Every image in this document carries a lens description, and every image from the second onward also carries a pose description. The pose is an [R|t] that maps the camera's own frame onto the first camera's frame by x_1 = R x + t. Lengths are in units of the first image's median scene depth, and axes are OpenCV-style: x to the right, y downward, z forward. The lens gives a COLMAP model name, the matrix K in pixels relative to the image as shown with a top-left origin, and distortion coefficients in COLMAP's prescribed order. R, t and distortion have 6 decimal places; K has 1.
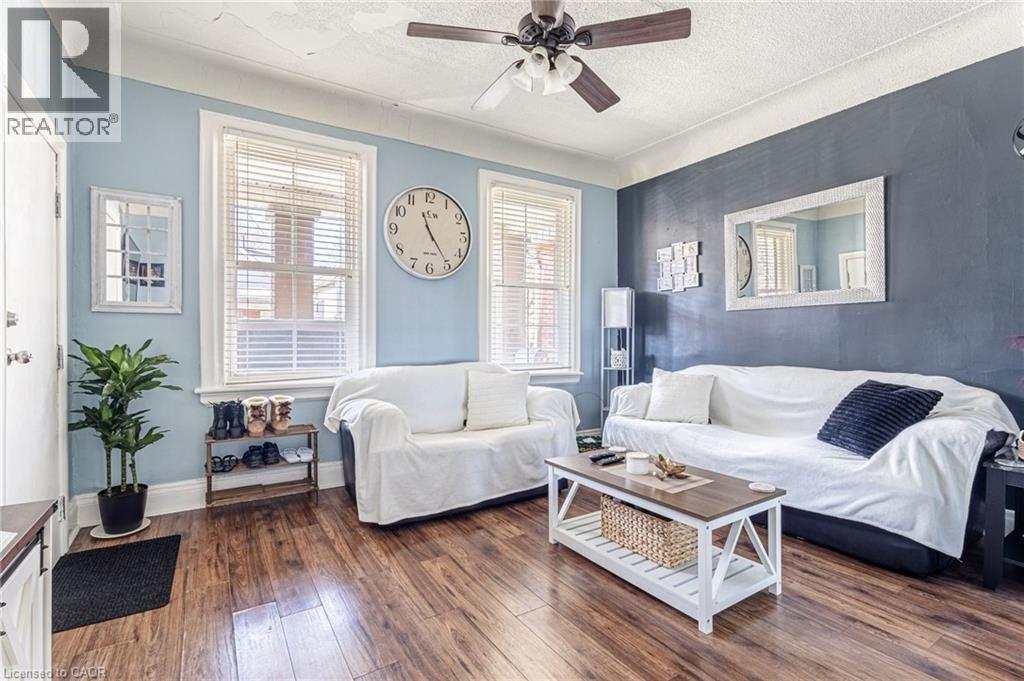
lens RADIAL K [[466.0, 0, 512.0], [0, 466.0, 340.5], [0, 0, 1]] dist [-0.001935, -0.000179]
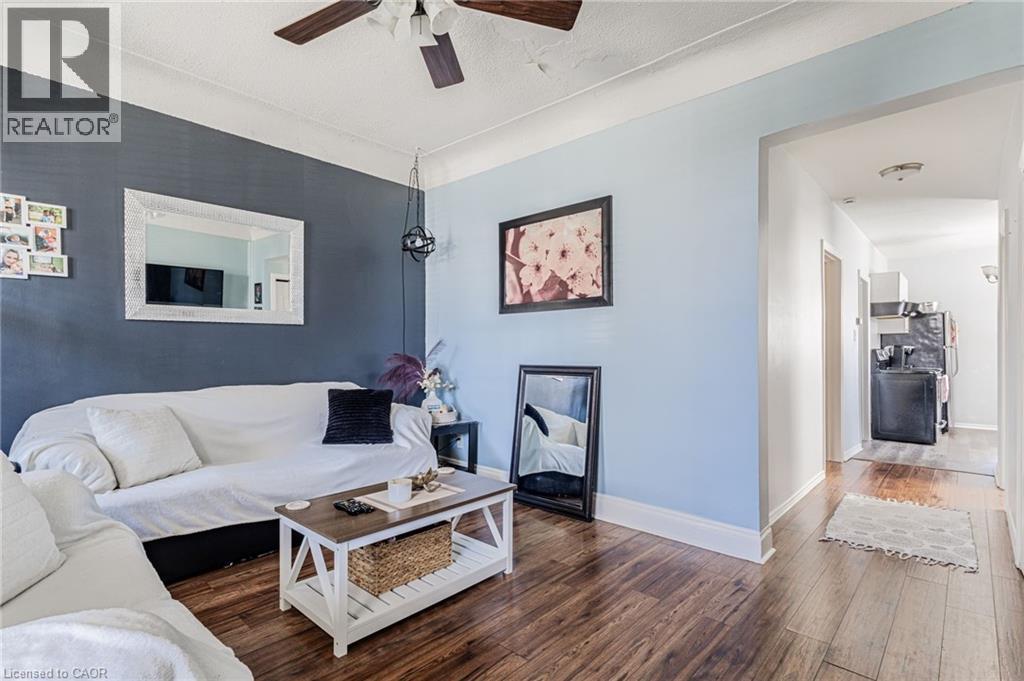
lens RADIAL K [[495.4, 0, 507.2], [0, 495.4, 347.3], [0, 0, 1]] dist [-0.000771, 0.000033]
pose [[-0.232619, 0.006447, 0.972546, -0.763697], [0.009422, 0.999946, -0.004375, -0.017642], [-0.972522, 0.008146, -0.232668, 1.031506]]
